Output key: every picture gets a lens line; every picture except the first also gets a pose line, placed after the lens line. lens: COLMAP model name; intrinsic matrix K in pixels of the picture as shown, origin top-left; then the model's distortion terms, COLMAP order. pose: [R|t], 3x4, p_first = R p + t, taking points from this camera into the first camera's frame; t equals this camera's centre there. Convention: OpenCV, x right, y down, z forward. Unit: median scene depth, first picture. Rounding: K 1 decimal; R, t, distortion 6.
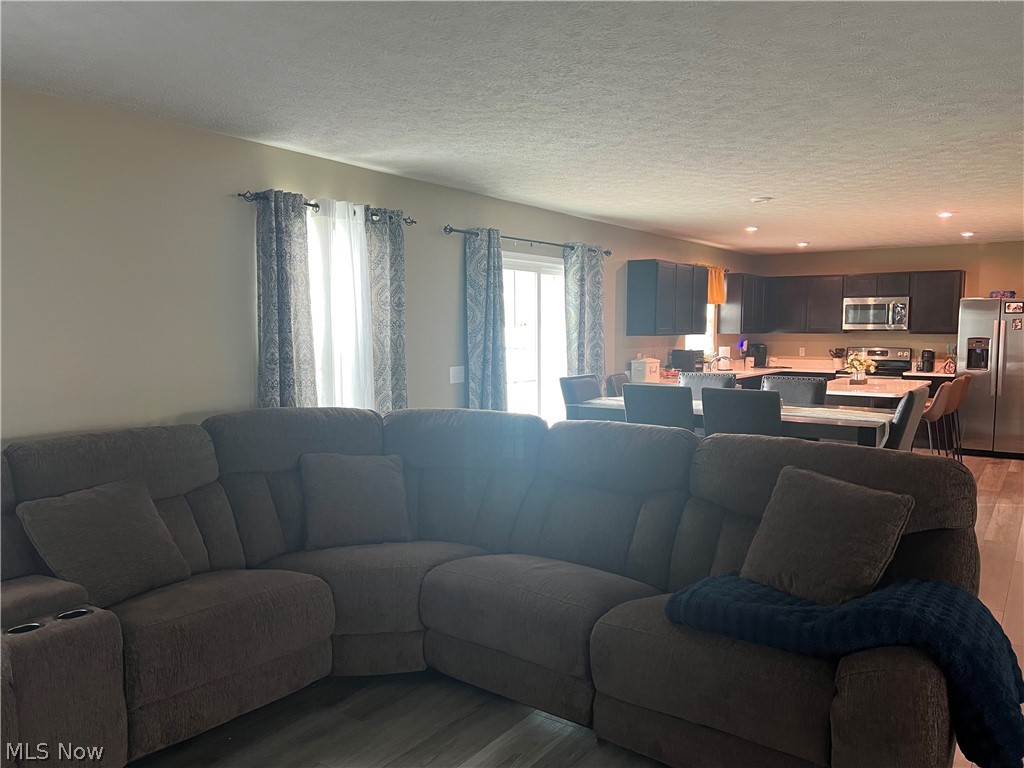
lens RADIAL K [[770.7, 0, 519.5], [0, 770.7, 390.8], [0, 0, 1]] dist [0.067664, -0.077108]
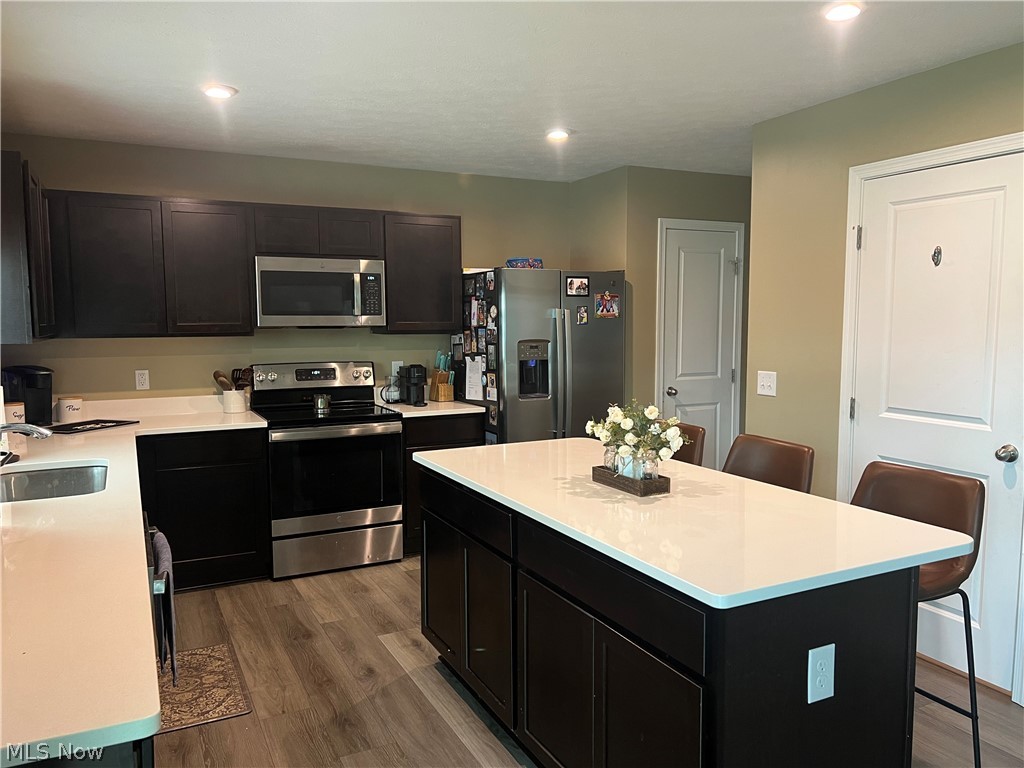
lens RADIAL K [[770.7, 0, 519.5], [0, 770.7, 390.8], [0, 0, 1]] dist [0.067664, -0.077108]
pose [[0.457512, -0.085331, 0.885100, 0.094529], [0.079413, 0.995328, 0.054908, -0.059794], [-0.885650, 0.045167, 0.462151, 0.723273]]
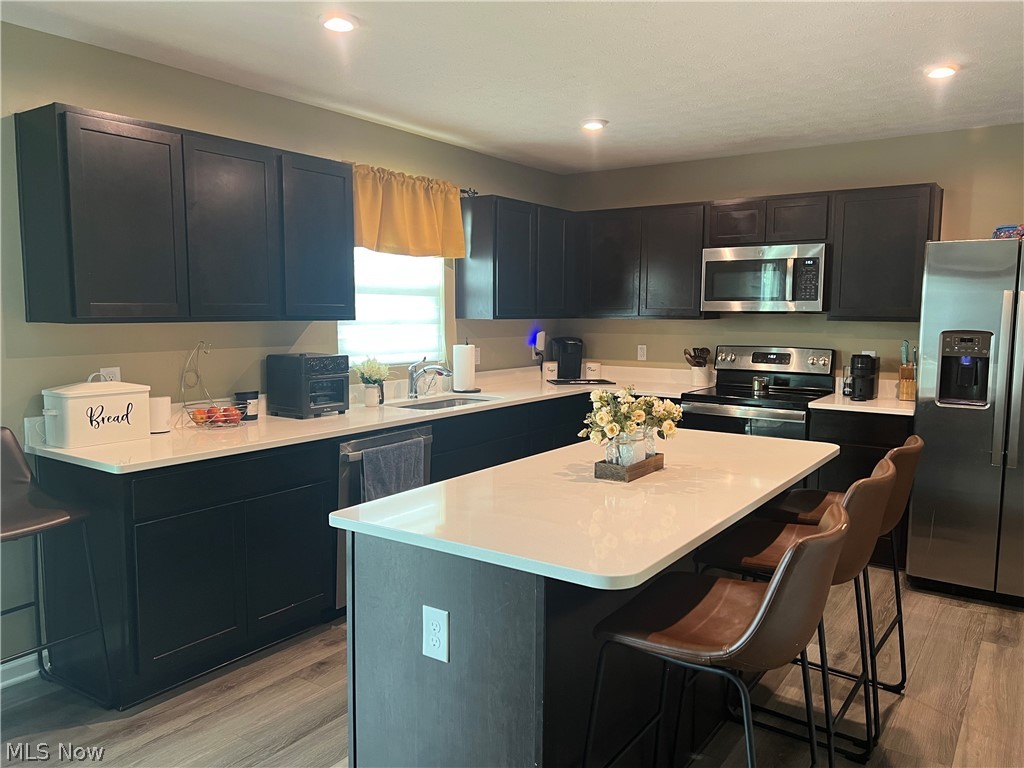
lens RADIAL K [[770.7, 0, 519.5], [0, 770.7, 390.8], [0, 0, 1]] dist [0.067664, -0.077108]
pose [[0.999988, 0.003640, 0.003381, 0.321824], [-0.003713, 0.999757, 0.021748, -0.041018], [-0.003301, -0.021760, 0.999758, 0.539778]]
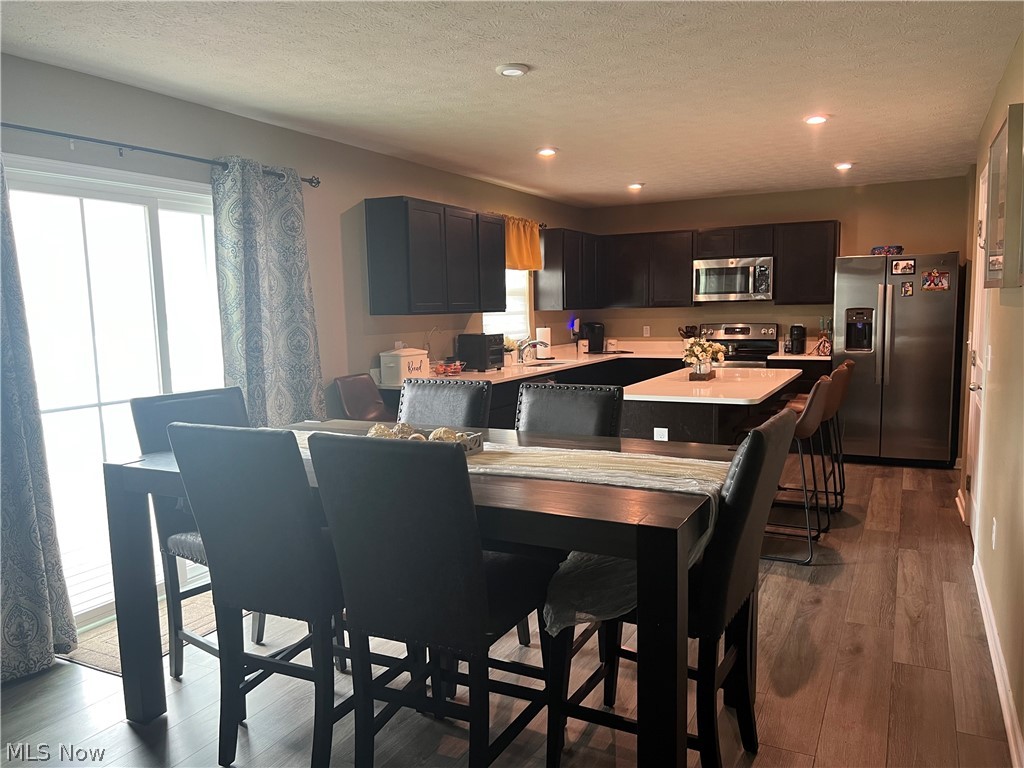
lens RADIAL K [[776.2, 0, 522.2], [0, 776.2, 393.2], [0, 0, 1]] dist [0.121381, -0.254629]
pose [[0.989404, -0.036148, 0.140619, 0.147065], [0.032360, 0.999052, 0.029134, -0.017485], [-0.141539, -0.024275, 0.989635, 0.277176]]
